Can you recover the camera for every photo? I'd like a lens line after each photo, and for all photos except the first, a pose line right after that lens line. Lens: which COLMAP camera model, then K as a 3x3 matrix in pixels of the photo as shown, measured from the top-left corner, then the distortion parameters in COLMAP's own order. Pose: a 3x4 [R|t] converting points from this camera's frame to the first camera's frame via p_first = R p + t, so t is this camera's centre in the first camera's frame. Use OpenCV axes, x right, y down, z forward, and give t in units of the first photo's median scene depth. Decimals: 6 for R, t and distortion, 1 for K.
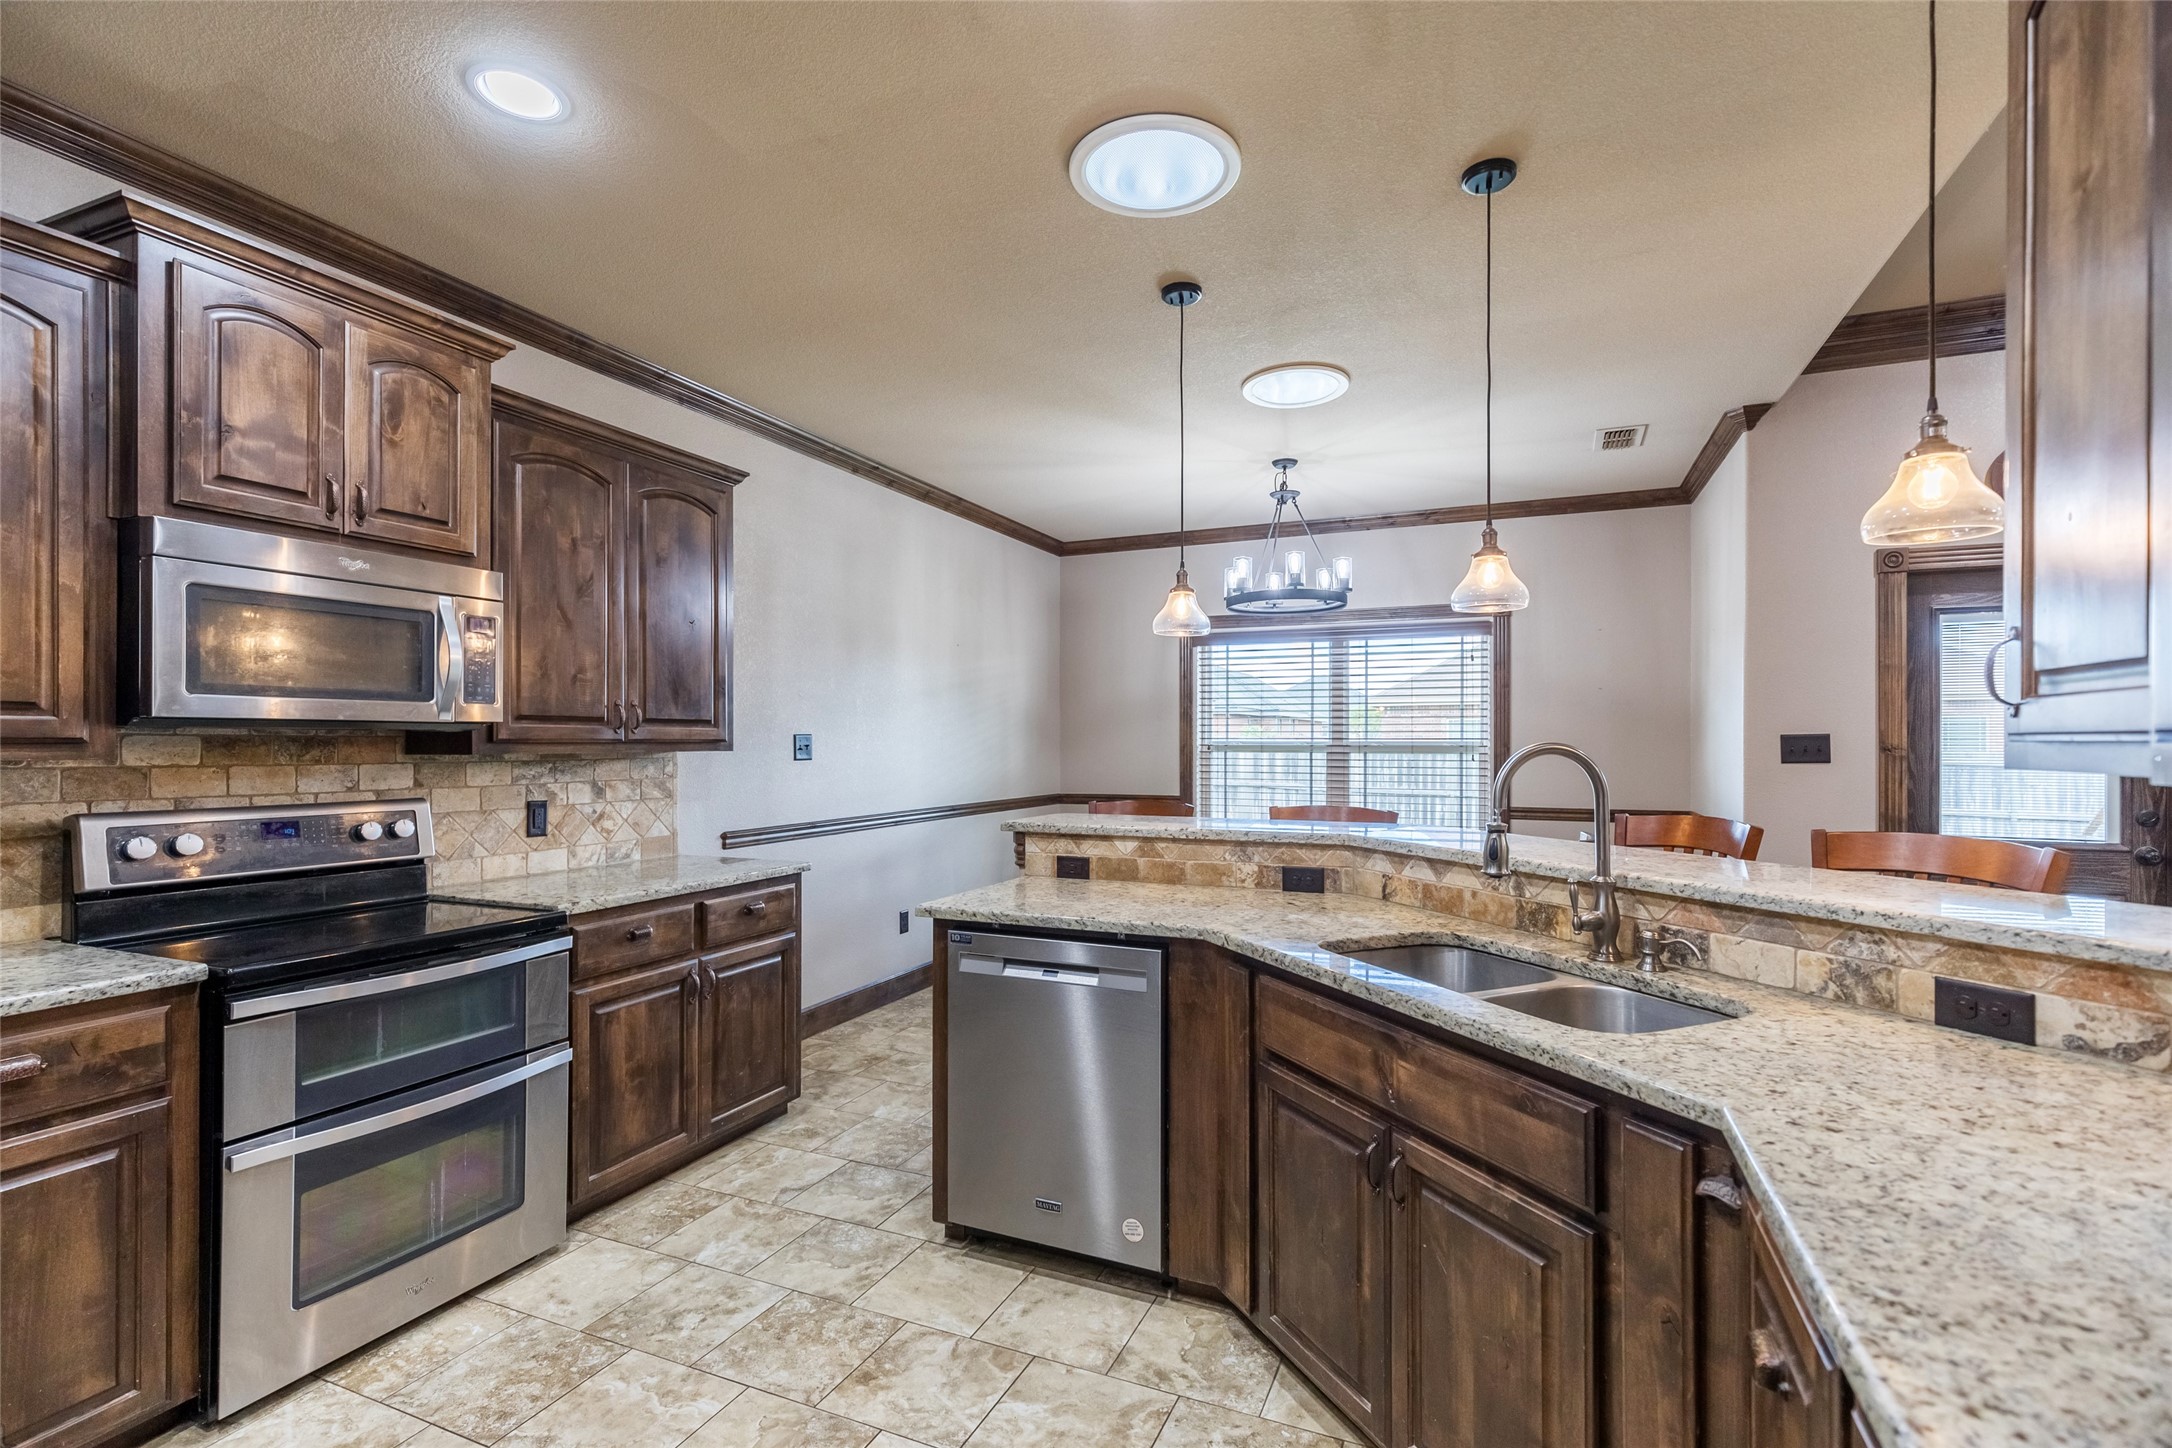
lens RADIAL K [[985.1, 0, 1094.5], [0, 985.1, 733.9], [0, 0, 1]] dist [0.008180, -0.000712]
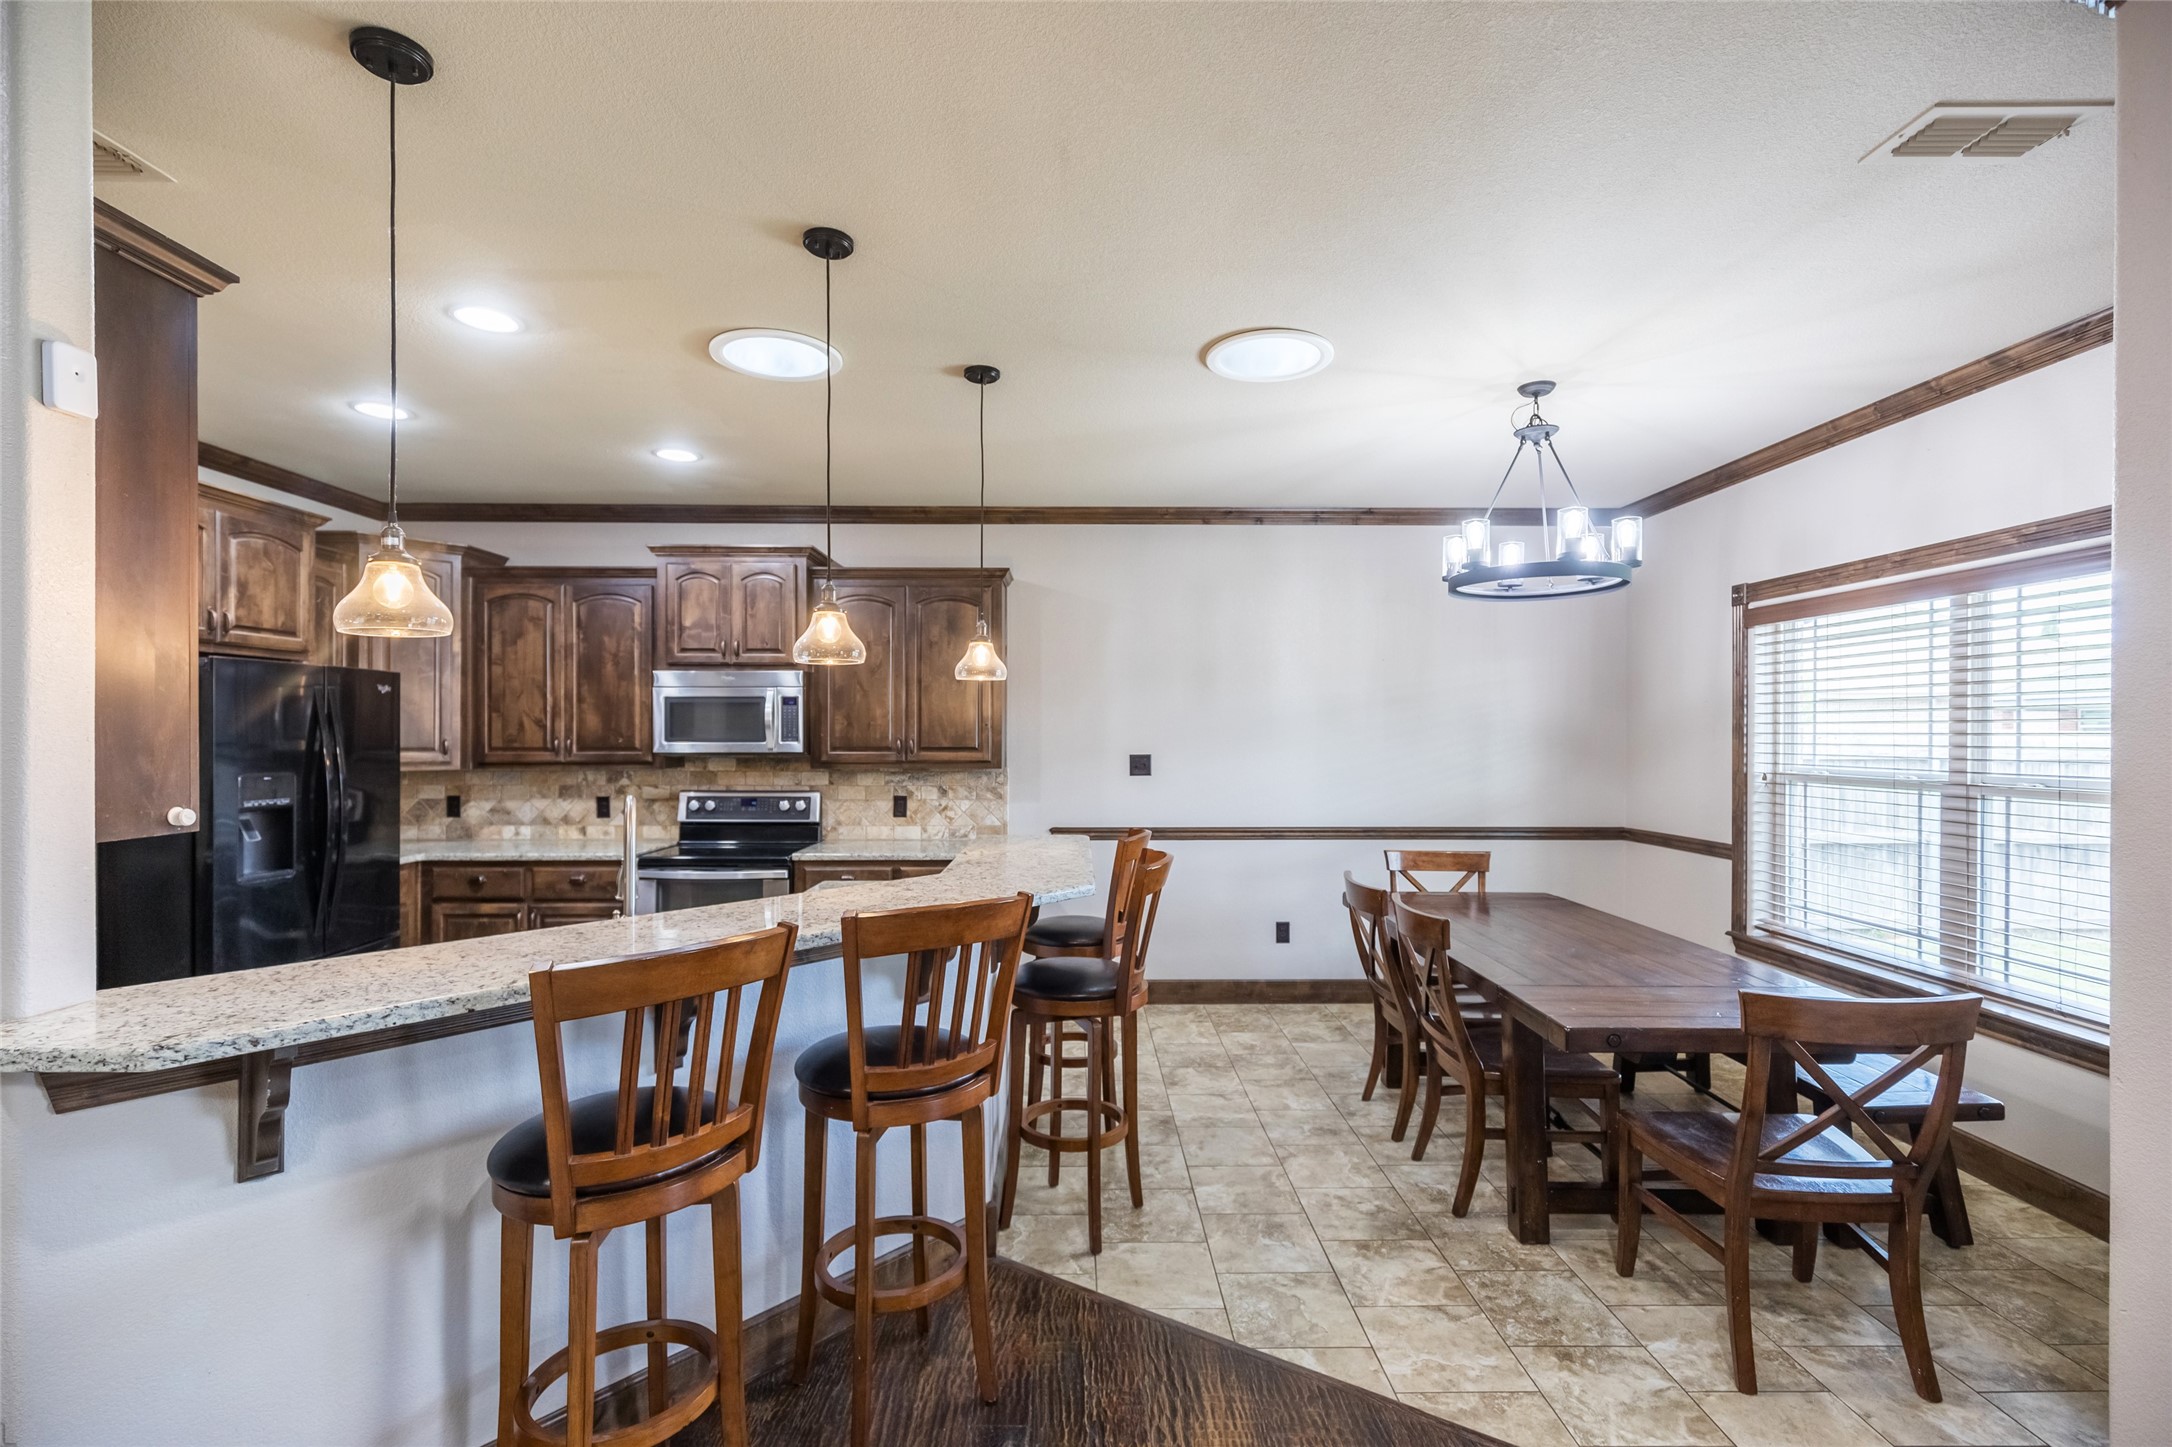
lens RADIAL K [[960.6, 0, 1073.8], [0, 960.6, 739.6], [0, 0, 1]] dist [0.002452, -0.000061]
pose [[0.404044, 0.006249, -0.914718, 1.182256], [0.006244, 0.999935, 0.009589, -0.046309], [0.914718, -0.009586, 0.403978, 0.696826]]
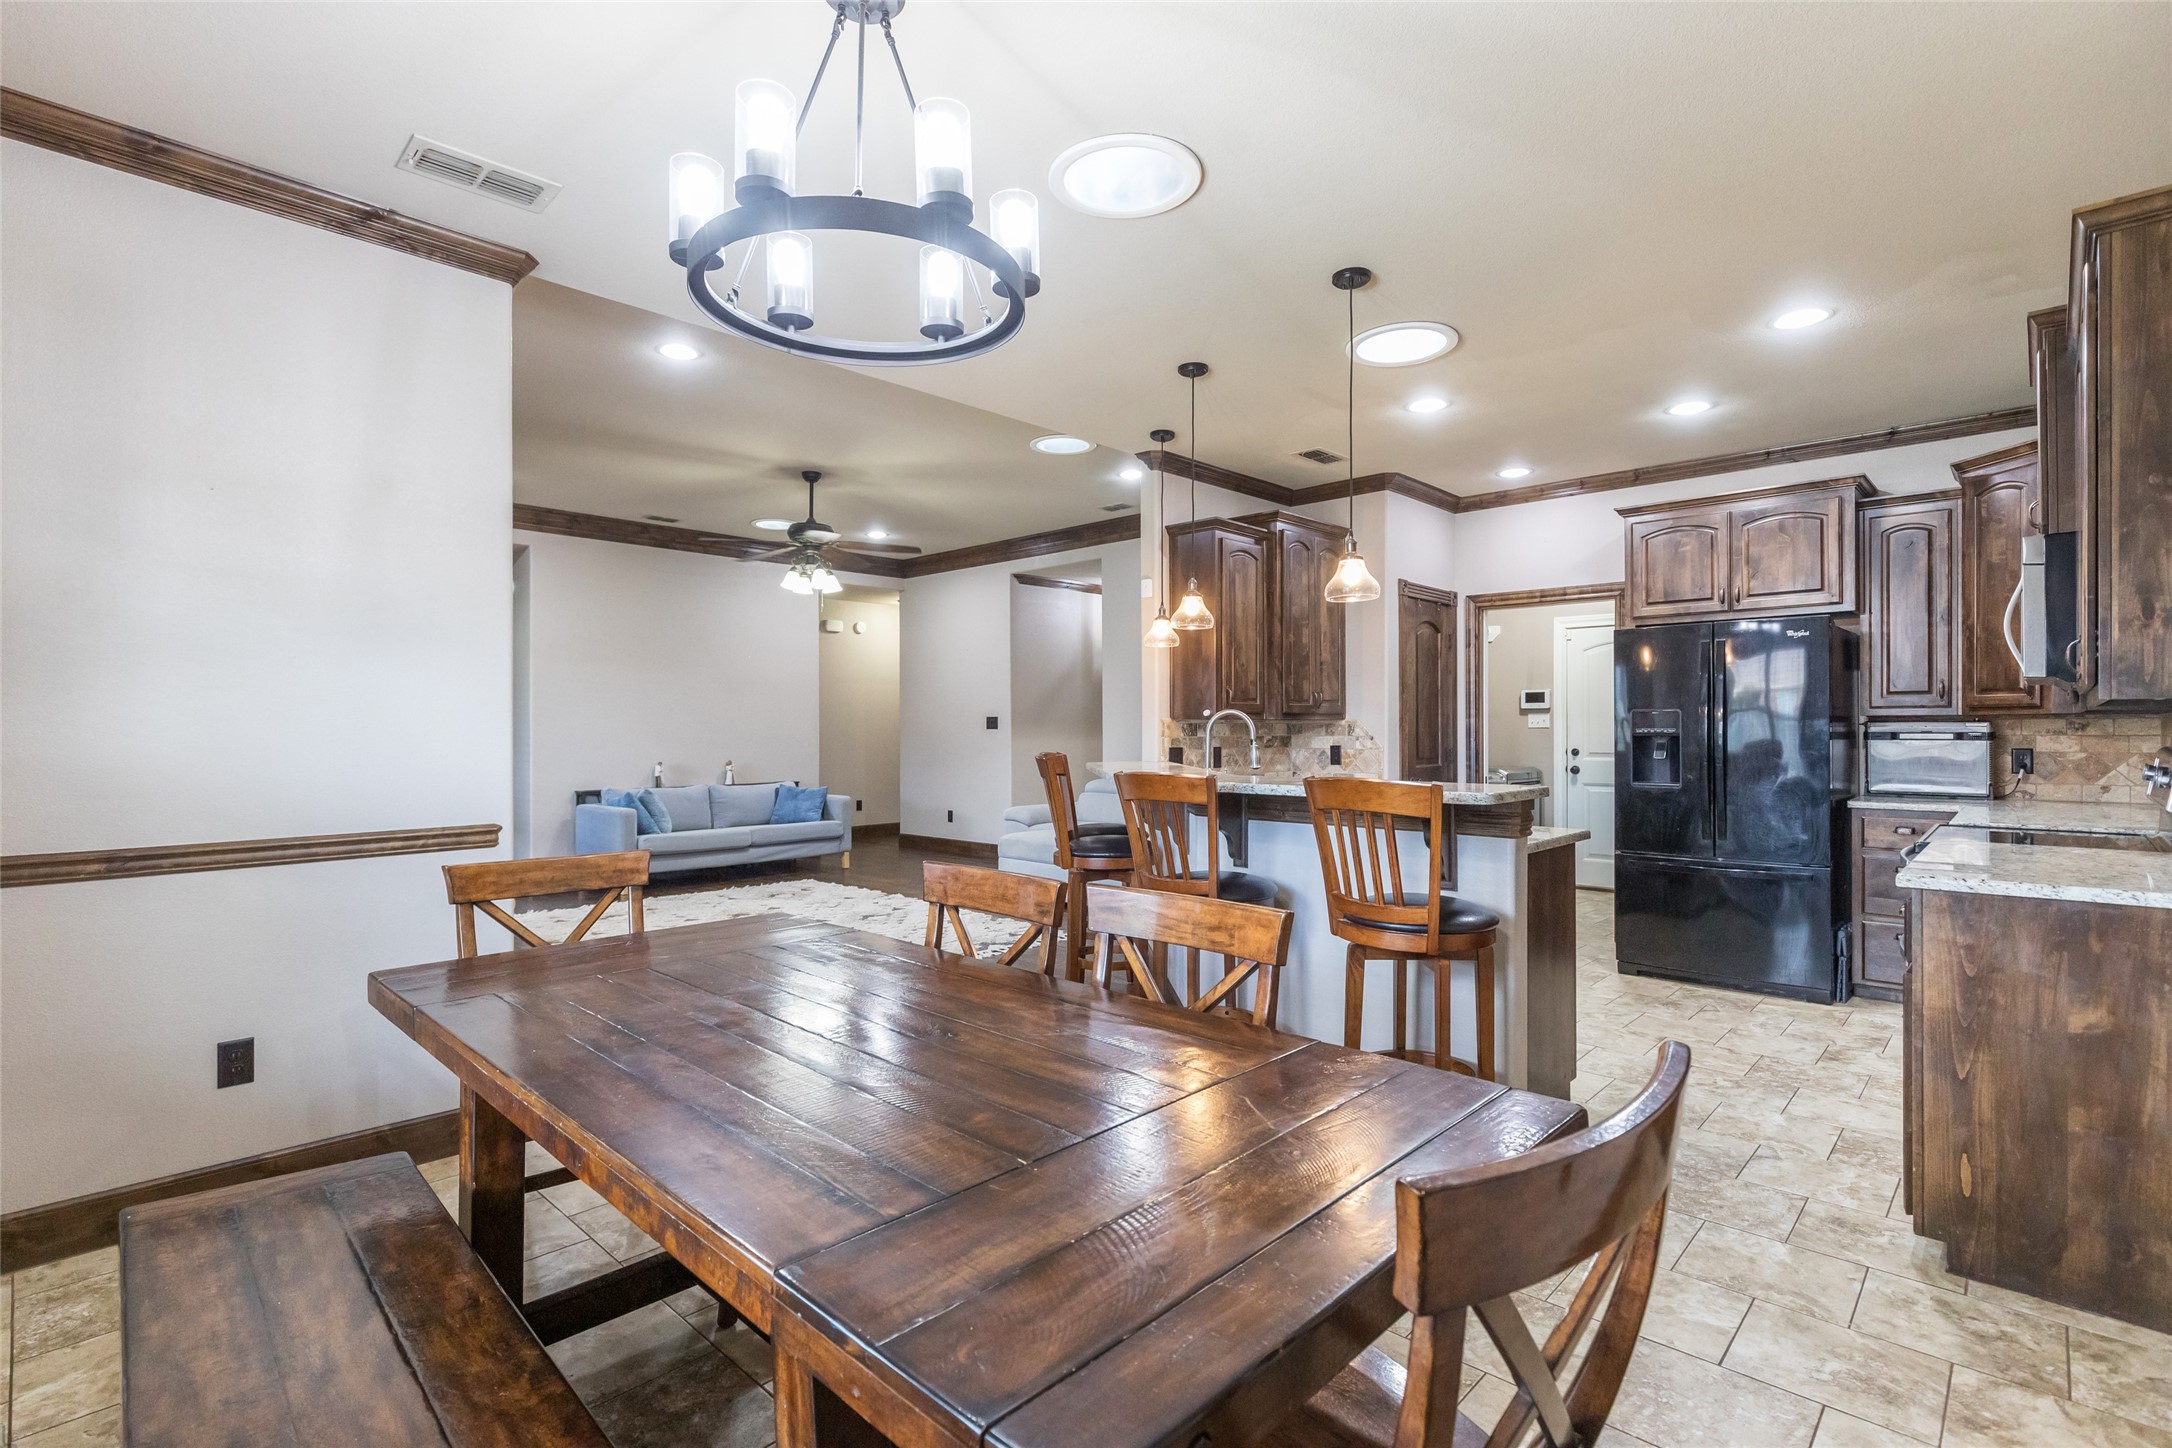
lens RADIAL K [[1019.4, 0, 1080.1], [0, 1019.4, 727.4], [0, 0, 1]] dist [-0.001231, 0.000022]
pose [[-0.936974, 0.003933, 0.349377, -0.023267], [0.000933, 0.999961, -0.008754, 0.047185], [-0.349398, -0.007877, -0.936941, 2.245385]]
